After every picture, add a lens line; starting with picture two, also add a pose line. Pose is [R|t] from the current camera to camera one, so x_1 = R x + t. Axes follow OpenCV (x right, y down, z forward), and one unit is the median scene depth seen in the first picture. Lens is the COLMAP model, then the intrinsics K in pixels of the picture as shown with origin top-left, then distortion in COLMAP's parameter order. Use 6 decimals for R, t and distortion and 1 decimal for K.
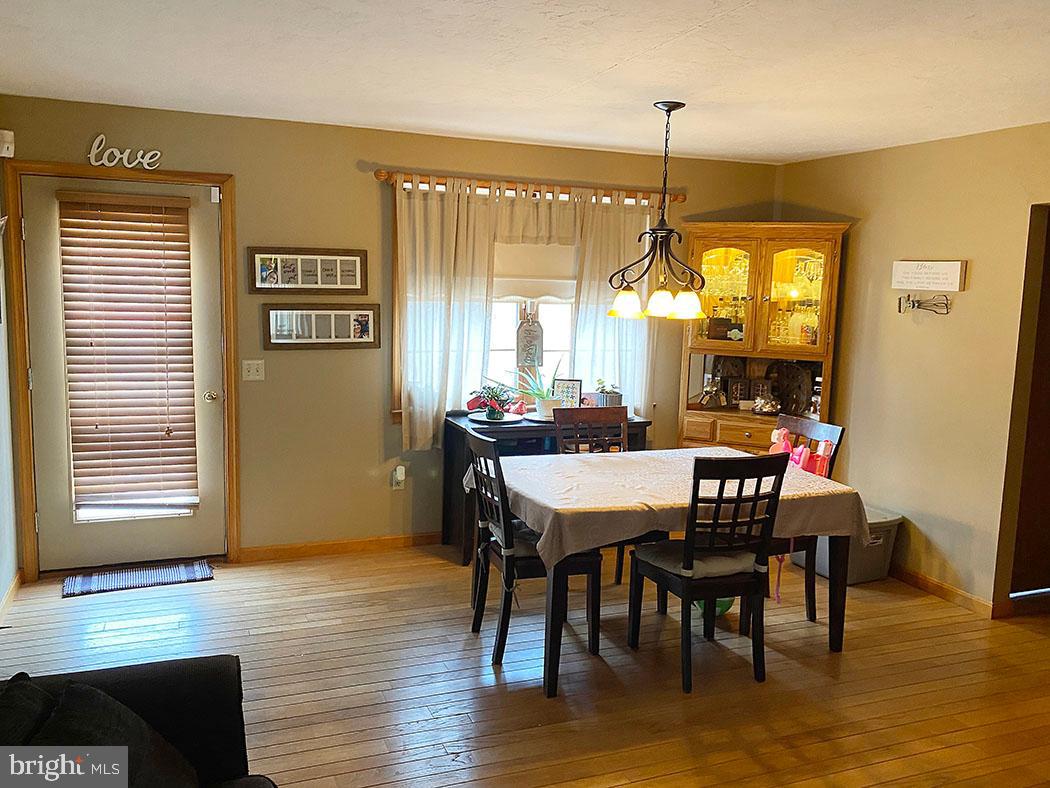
lens RADIAL K [[891.8, 0, 524.5], [0, 891.8, 387.5], [0, 0, 1]] dist [-0.012586, -0.005240]
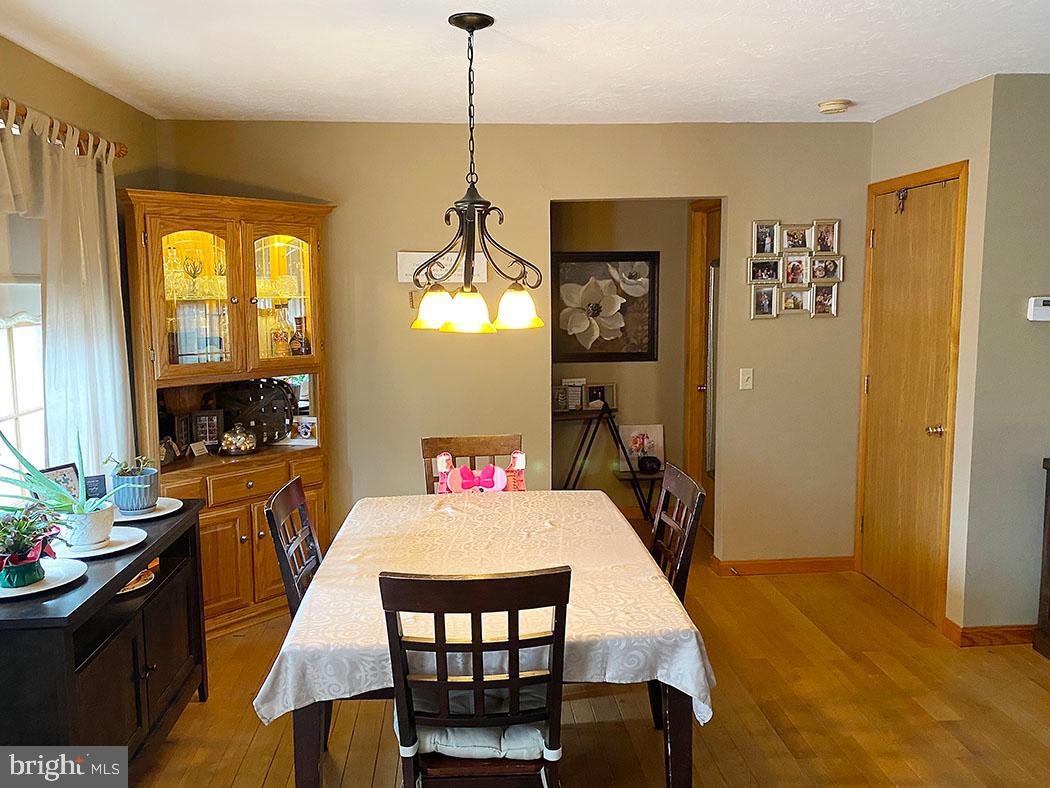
lens RADIAL K [[853.3, 0, 526.3], [0, 853.3, 393.0], [0, 0, 1]] dist [0.023202, -0.018176]
pose [[0.273521, -0.147033, 0.950562, -0.463496], [0.130662, 0.984767, 0.114726, -0.097351], [-0.952950, 0.092823, 0.288566, 0.749624]]
